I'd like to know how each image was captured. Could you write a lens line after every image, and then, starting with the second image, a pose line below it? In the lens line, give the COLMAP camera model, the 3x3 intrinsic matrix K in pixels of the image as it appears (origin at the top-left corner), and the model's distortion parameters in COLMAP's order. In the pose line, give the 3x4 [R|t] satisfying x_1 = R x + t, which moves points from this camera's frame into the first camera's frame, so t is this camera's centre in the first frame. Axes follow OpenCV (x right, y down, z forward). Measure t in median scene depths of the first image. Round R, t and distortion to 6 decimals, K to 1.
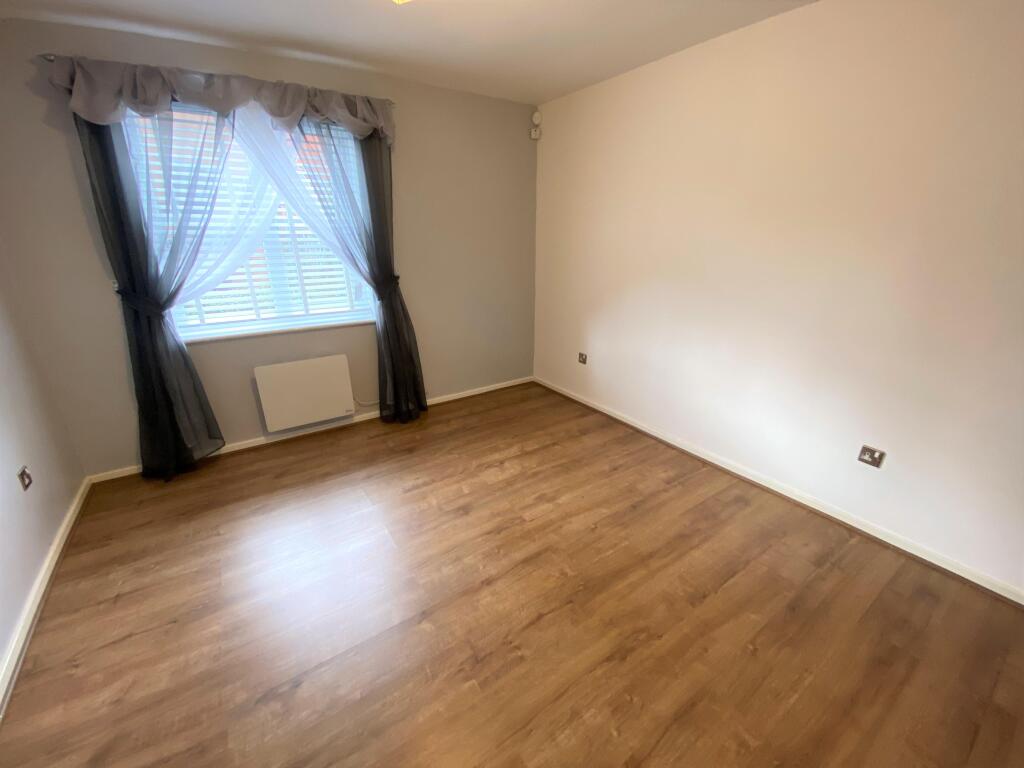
lens RADIAL K [[412.5, 0, 518.4], [0, 412.5, 380.7], [0, 0, 1]] dist [0.020496, -0.024371]
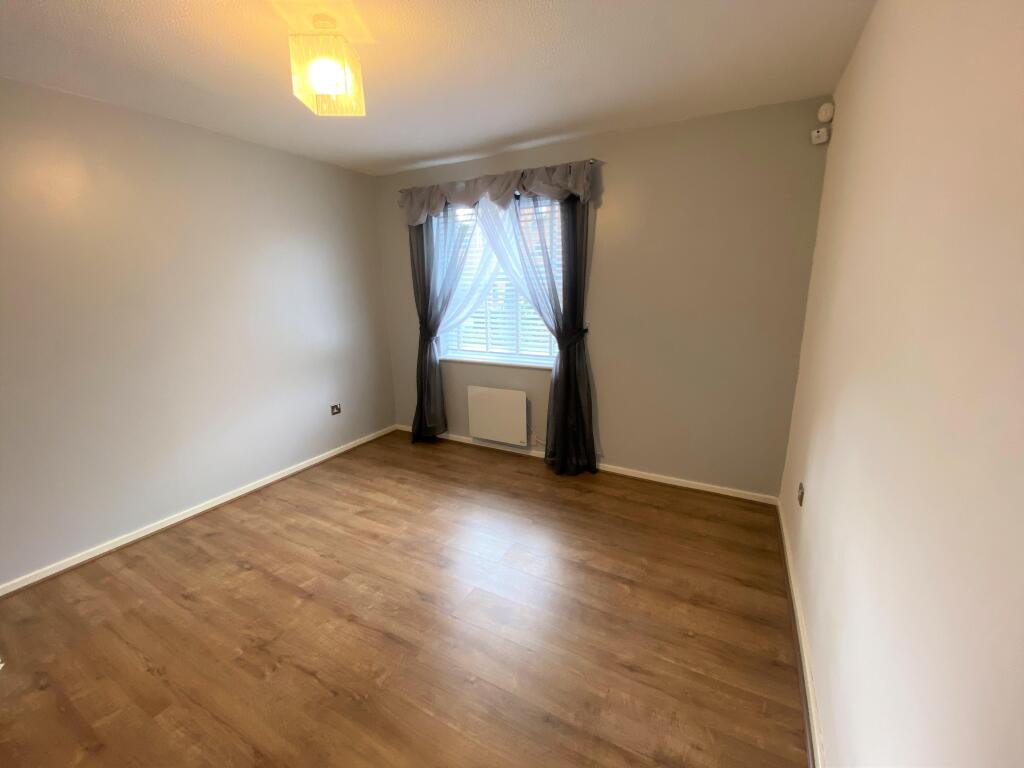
lens RADIAL K [[413.6, 0, 512.0], [0, 413.6, 384.0], [0, 0, 1]] dist [0.019645, -0.016413]
pose [[0.456684, 0.204105, -0.865899, 0.628554], [-0.282449, 0.956233, 0.076432, -0.192126], [0.843601, 0.209667, 0.494346, 0.486894]]
